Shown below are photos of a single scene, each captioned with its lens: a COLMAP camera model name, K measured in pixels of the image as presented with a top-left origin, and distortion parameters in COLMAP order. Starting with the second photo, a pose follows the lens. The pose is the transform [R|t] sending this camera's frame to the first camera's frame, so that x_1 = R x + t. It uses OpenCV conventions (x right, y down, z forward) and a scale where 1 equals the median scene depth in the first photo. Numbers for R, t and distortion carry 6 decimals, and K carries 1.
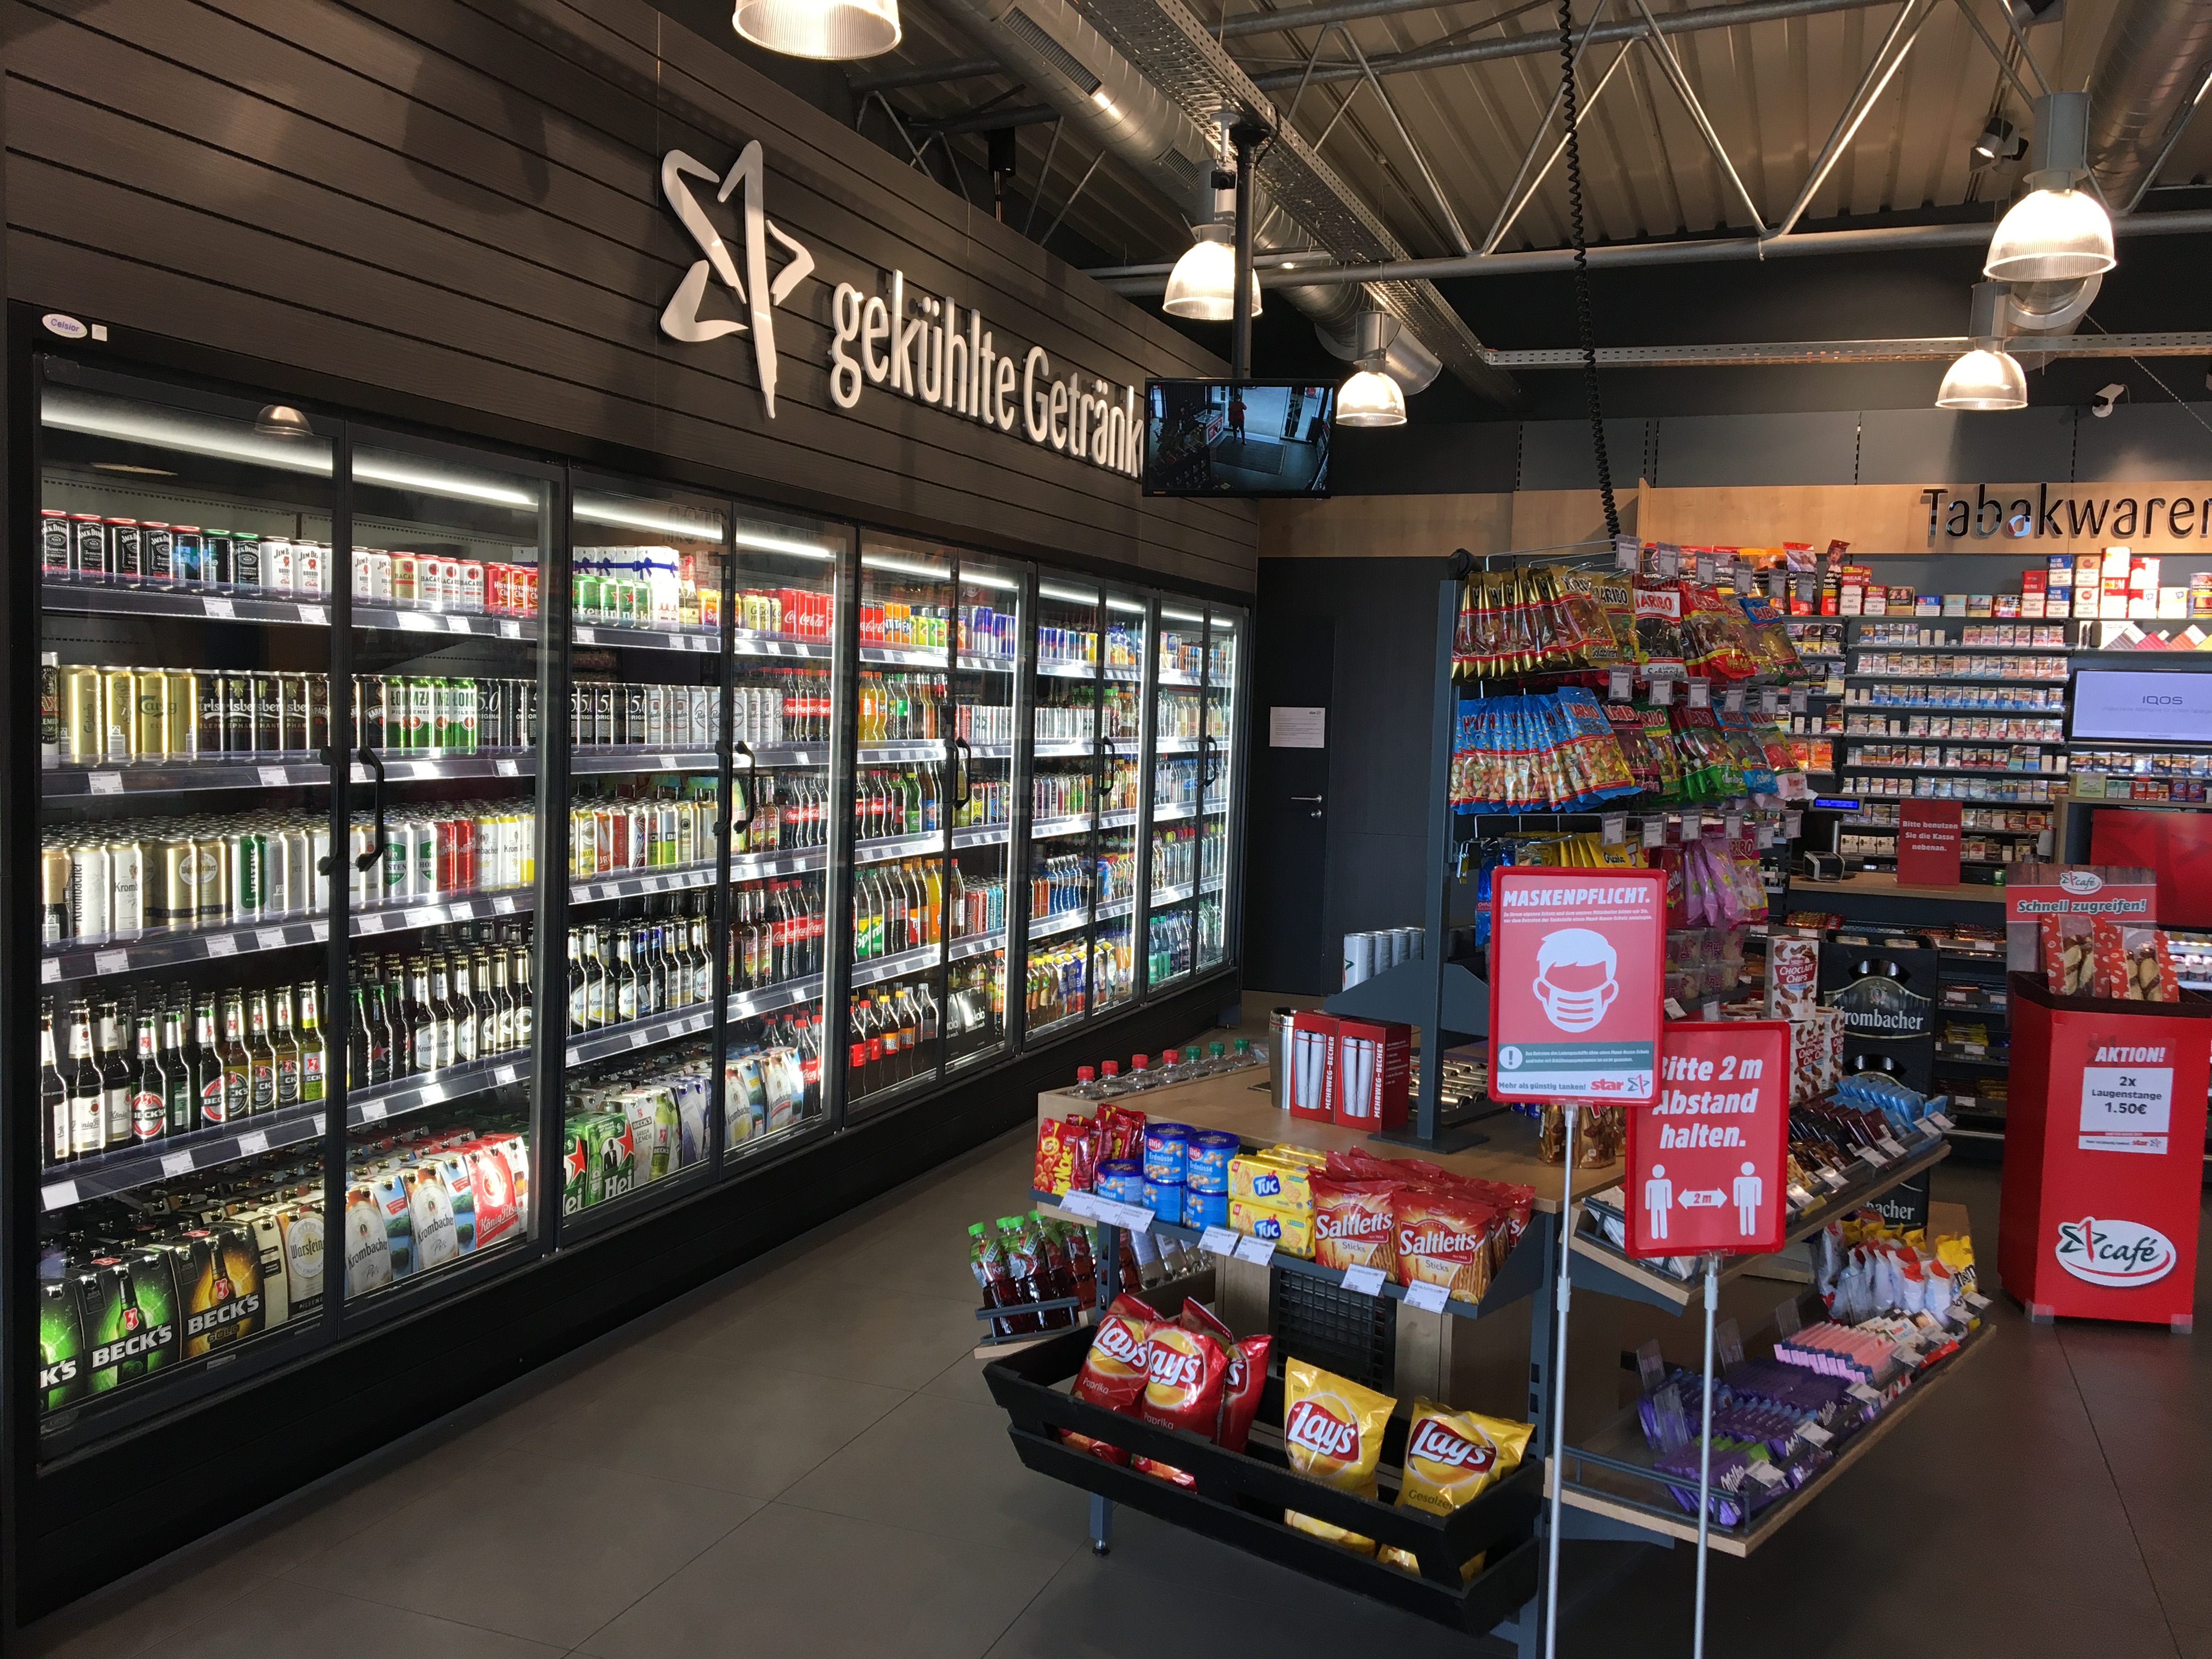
lens RADIAL K [[1840.9, 0, 1112.1], [0, 1840.9, 825.2], [0, 0, 1]] dist [0.018328, -0.002948]
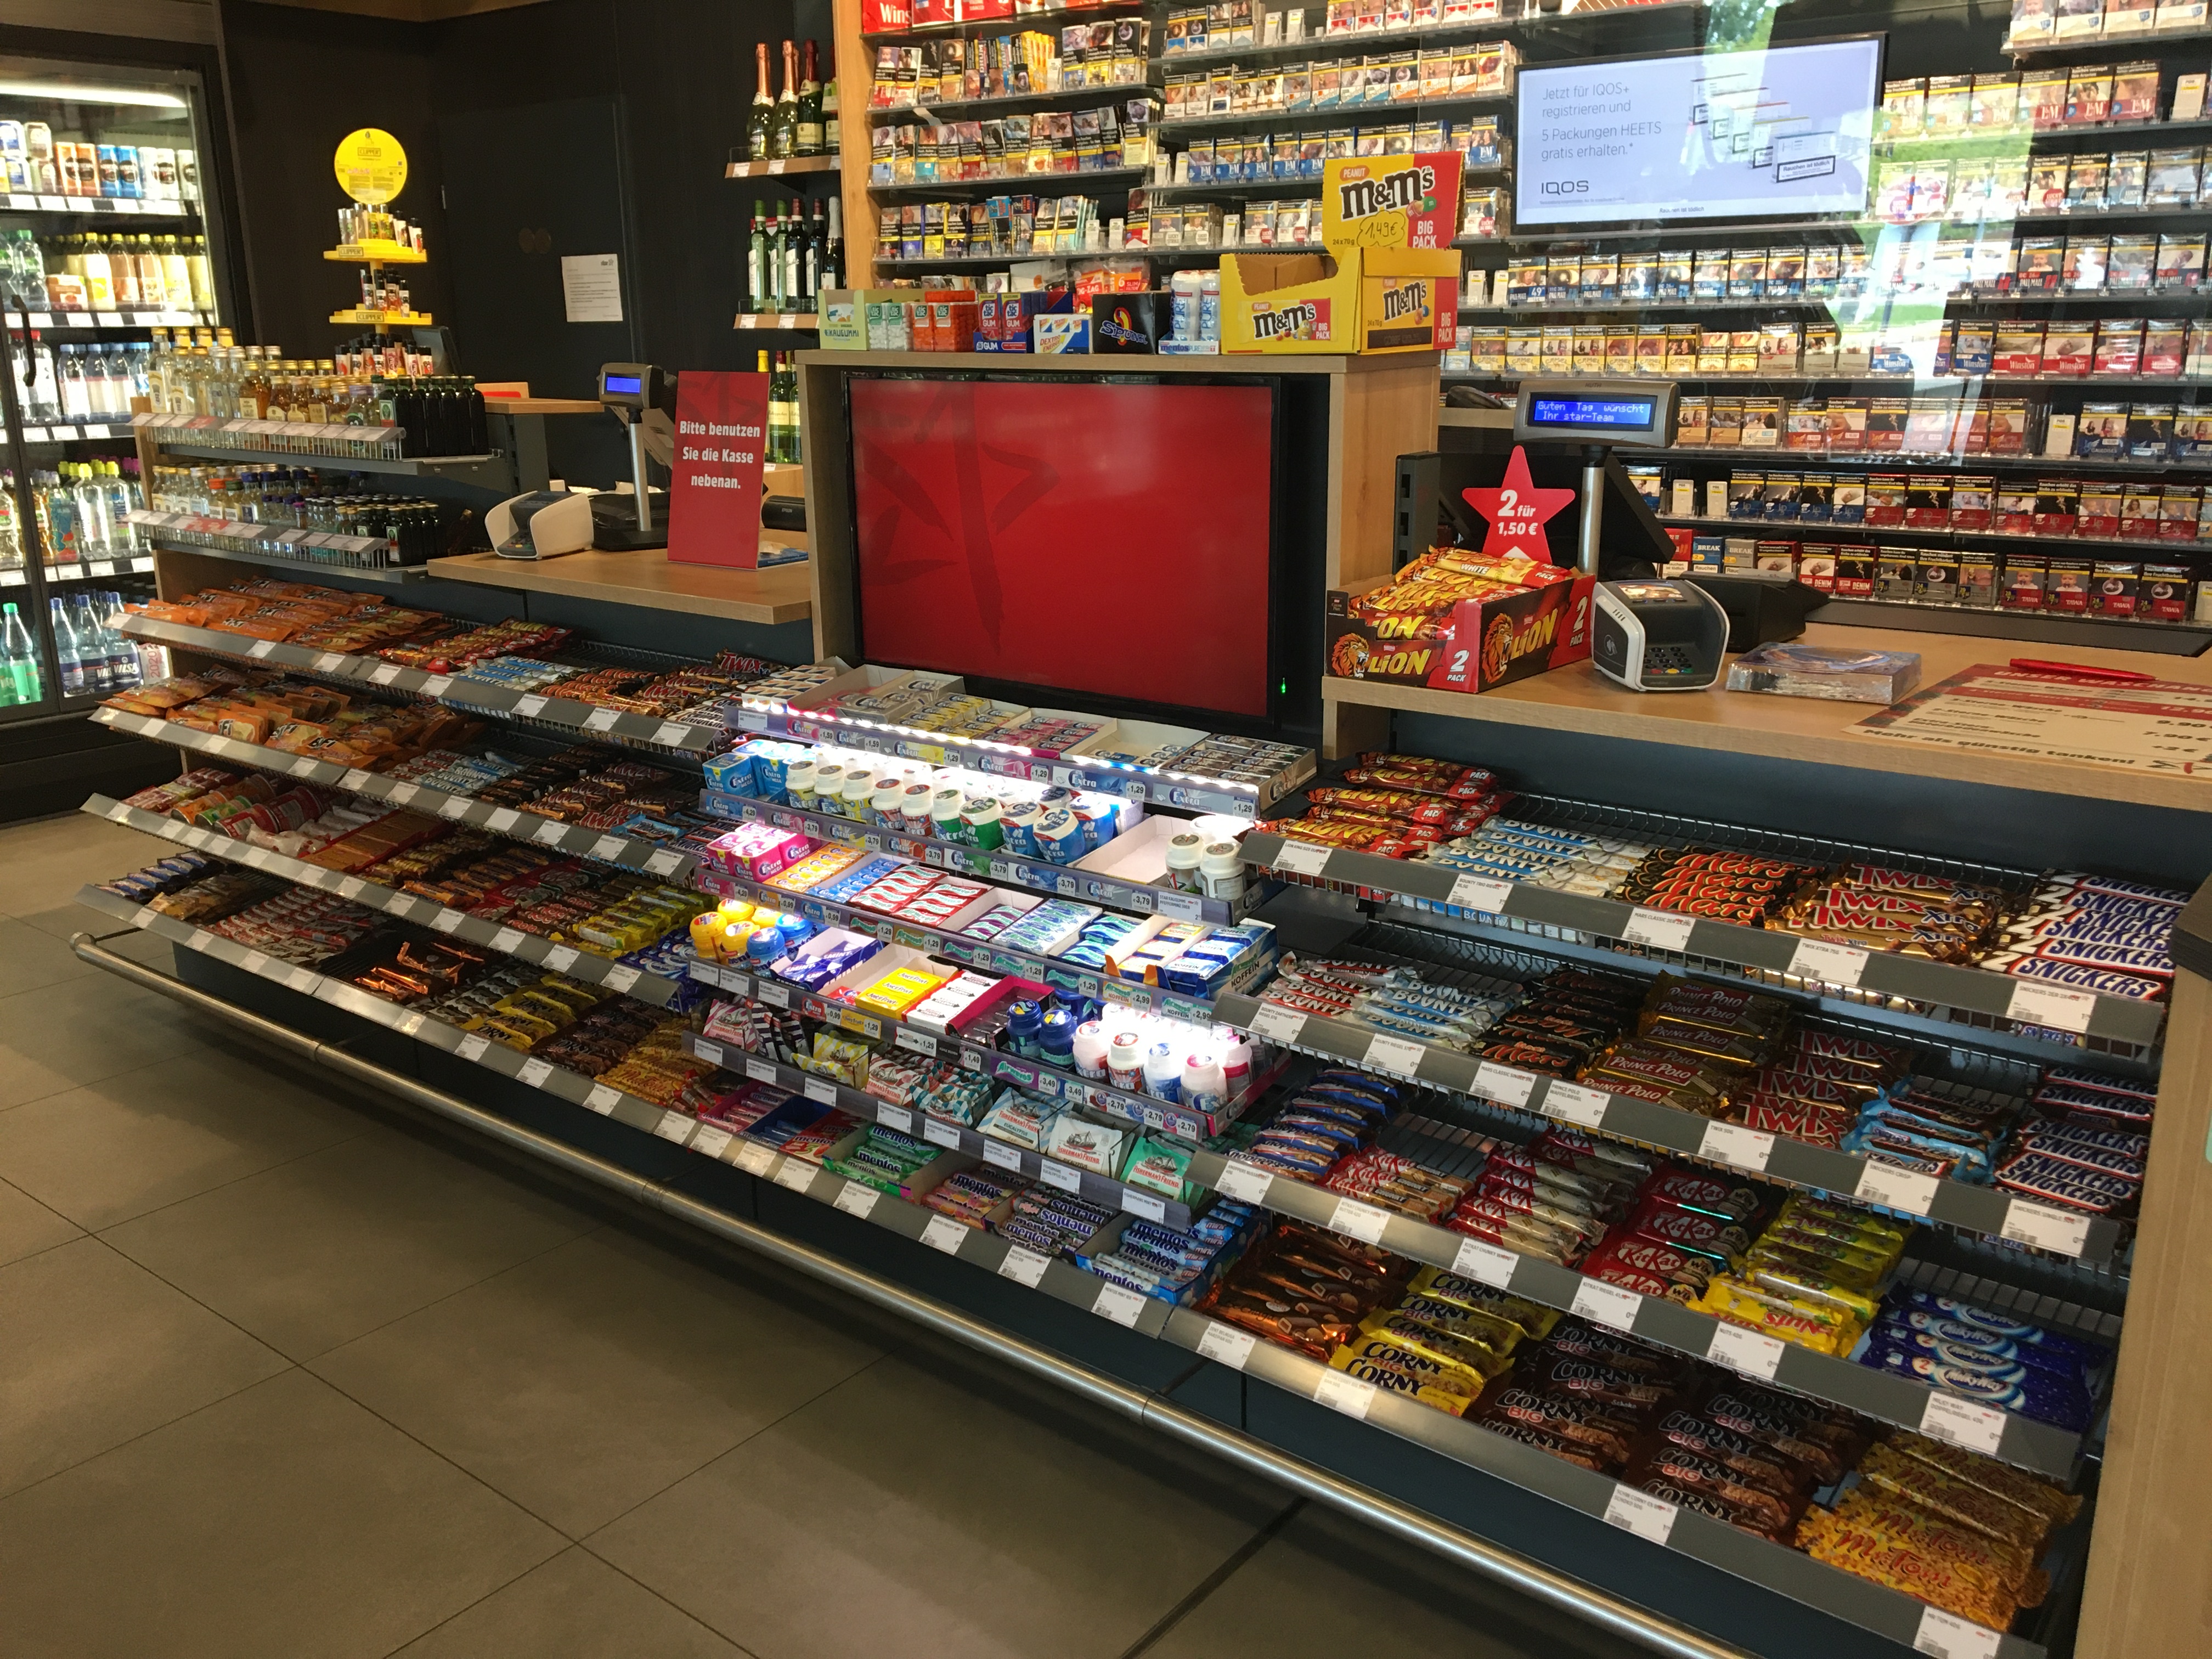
lens RADIAL K [[1840.9, 0, 1104.5], [0, 1840.9, 827.8], [0, 0, 1]] dist [0.018328, -0.002948]
pose [[0.948601, 0.048834, -0.312684, 0.551946], [0.015343, 0.979764, 0.199565, 0.005756], [0.316102, -0.194105, 0.928656, 0.490962]]
